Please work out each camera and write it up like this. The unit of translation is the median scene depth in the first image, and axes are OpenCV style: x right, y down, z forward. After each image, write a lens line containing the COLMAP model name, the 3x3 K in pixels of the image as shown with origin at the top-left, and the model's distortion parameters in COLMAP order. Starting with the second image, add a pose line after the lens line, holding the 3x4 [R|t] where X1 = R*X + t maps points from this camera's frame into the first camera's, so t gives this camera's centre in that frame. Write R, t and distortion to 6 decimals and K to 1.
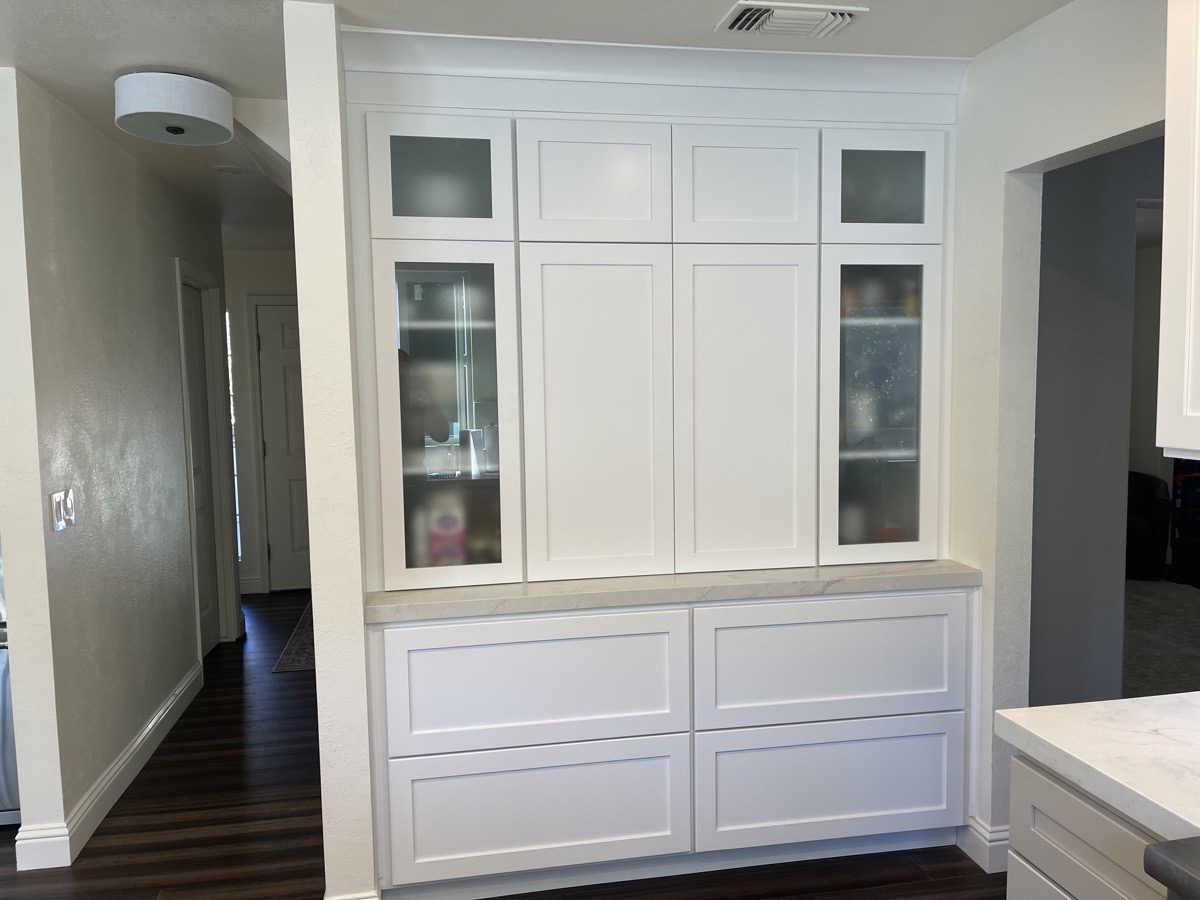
lens RADIAL K [[900.2, 0, 600.0], [0, 900.2, 450.0], [0, 0, 1]] dist [0.101087, -0.096656]
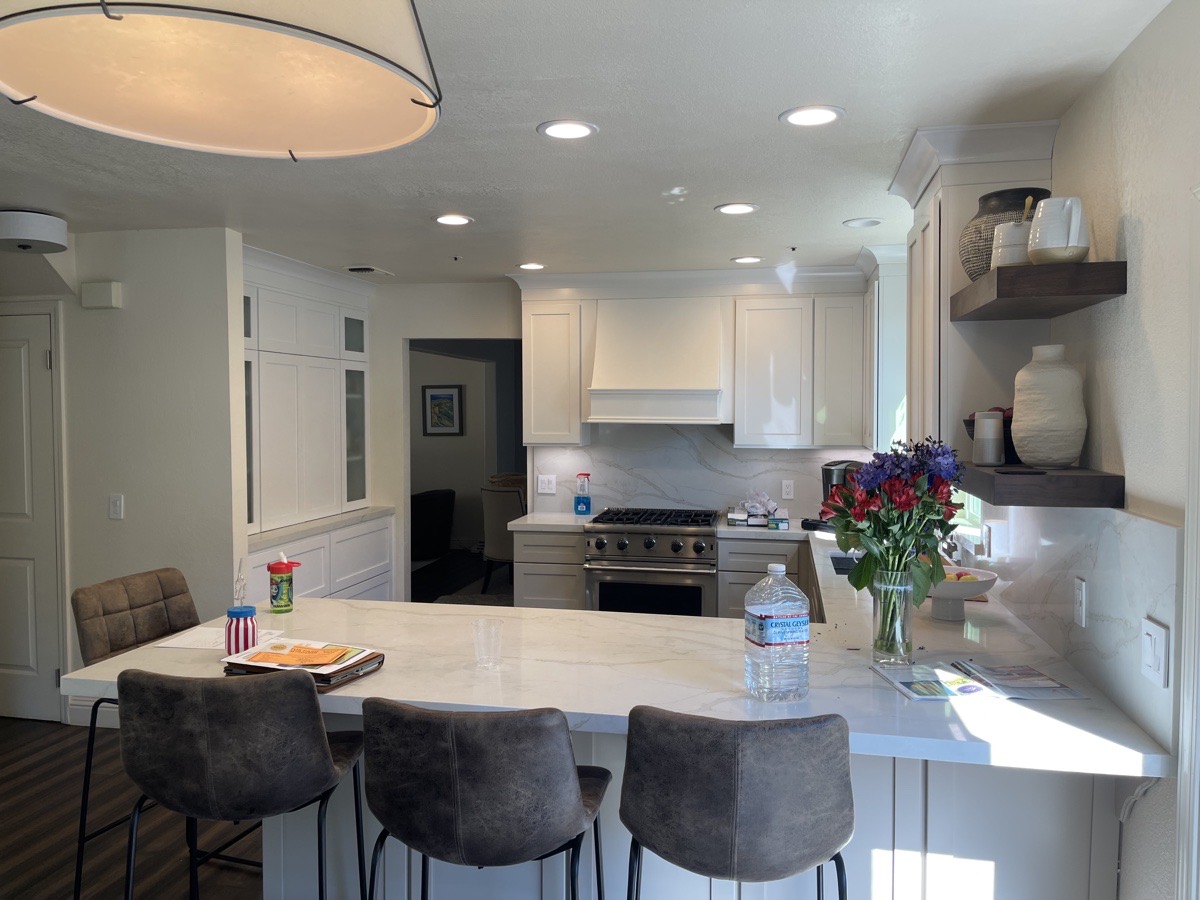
lens RADIAL K [[900.2, 0, 600.0], [0, 900.2, 450.0], [0, 0, 1]] dist [0.101087, -0.096656]
pose [[0.369283, -0.026410, 0.928942, -1.486592], [0.070306, 0.997525, 0.000411, 0.024883], [-0.926654, 0.065159, 0.370225, -0.325313]]
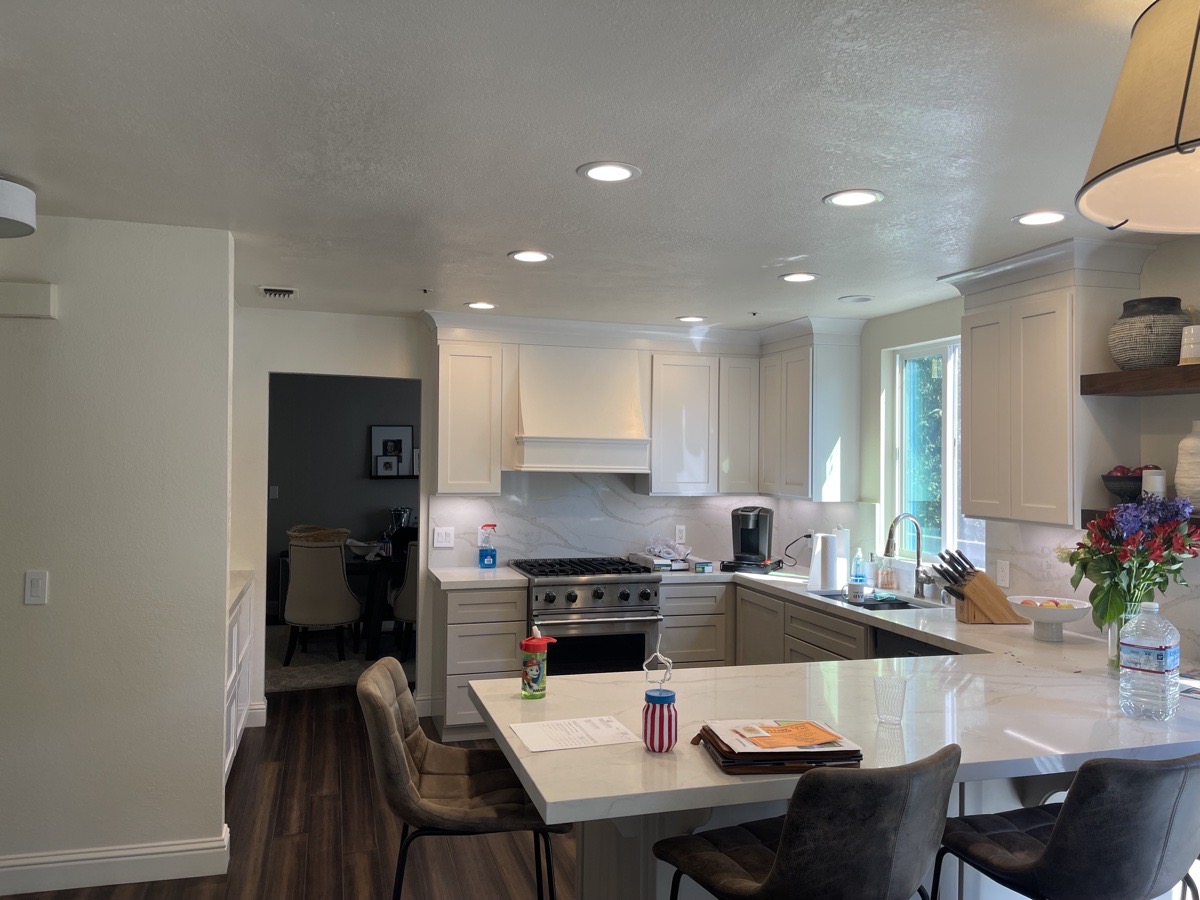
lens RADIAL K [[893.1, 0, 598.8], [0, 893.1, 471.3], [0, 0, 1]] dist [0.024633, -0.002001]
pose [[-0.115122, -0.003720, 0.993344, -1.543617], [0.071127, 0.997395, 0.011978, -0.049946], [-0.990802, 0.072032, -0.114557, 0.512053]]
